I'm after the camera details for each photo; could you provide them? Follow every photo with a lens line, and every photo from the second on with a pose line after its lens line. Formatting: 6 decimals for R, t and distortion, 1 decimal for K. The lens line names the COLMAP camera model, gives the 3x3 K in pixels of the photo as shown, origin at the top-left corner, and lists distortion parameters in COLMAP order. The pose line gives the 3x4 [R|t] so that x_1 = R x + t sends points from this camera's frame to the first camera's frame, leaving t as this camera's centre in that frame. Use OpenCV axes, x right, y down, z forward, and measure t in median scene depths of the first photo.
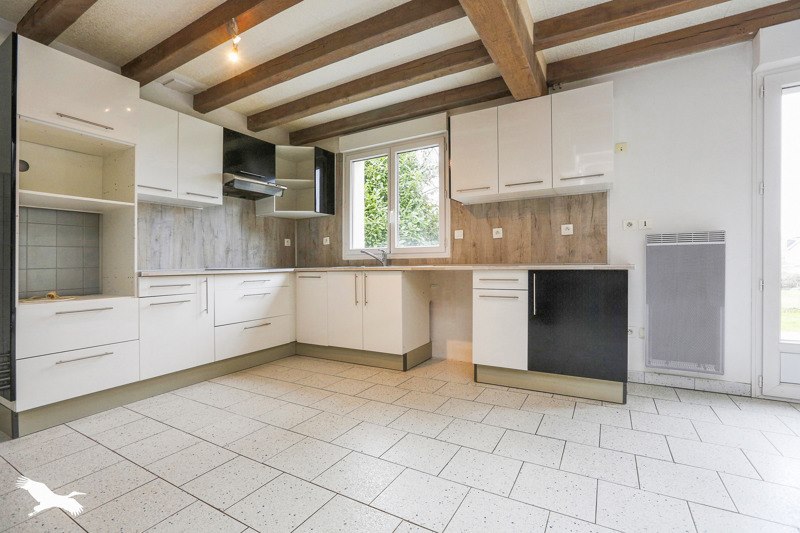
lens RADIAL K [[359.0, 0, 400.0], [0, 359.0, 266.5], [0, 0, 1]] dist [0.000965, 0.000467]
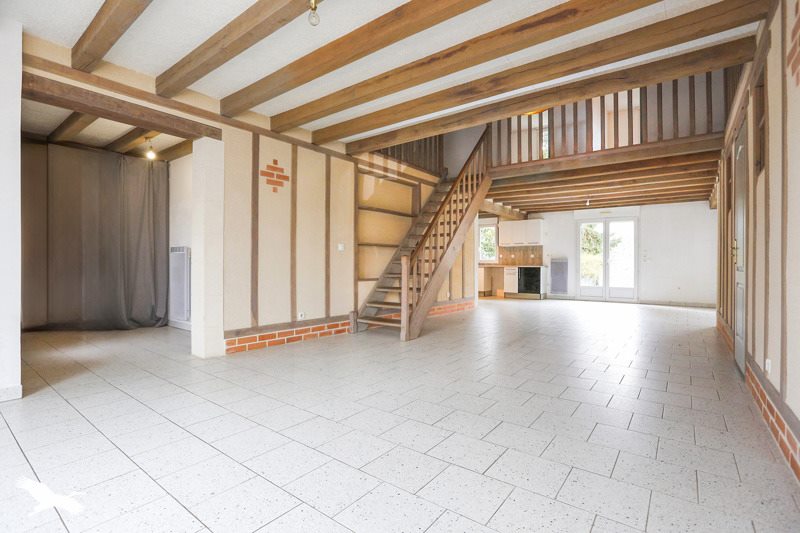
lens RADIAL K [[388.2, 0, 400.0], [0, 388.2, 266.5], [0, 0, 1]] dist [-0.001335, -0.000059]
pose [[0.993815, 0.015522, -0.109955, -0.377829], [-0.015801, 0.999874, -0.001672, 0.024749], [0.109915, 0.003399, 0.993935, -2.747156]]
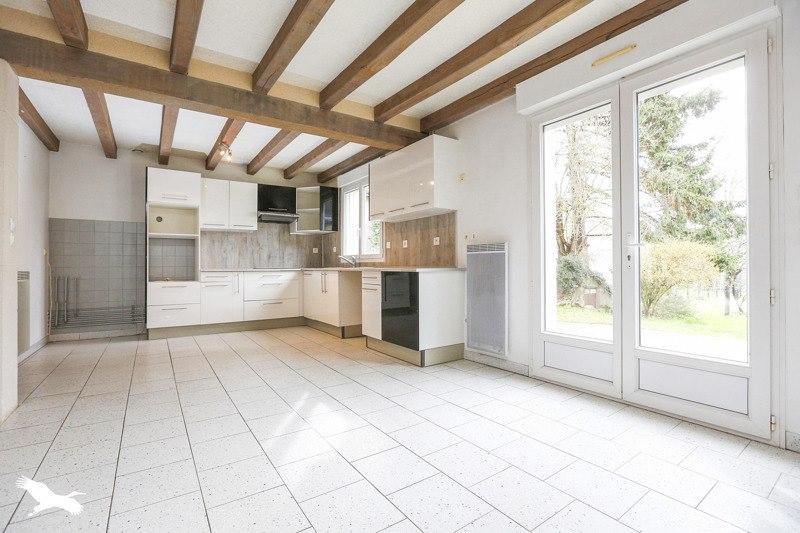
lens RADIAL K [[359.0, 0, 400.0], [0, 359.0, 266.5], [0, 0, 1]] dist [0.000965, 0.000467]
pose [[0.902136, 0.009110, -0.431355, 0.860195], [-0.010009, 0.999950, 0.000184, -0.007943], [0.431335, 0.004151, 0.902182, -0.234230]]
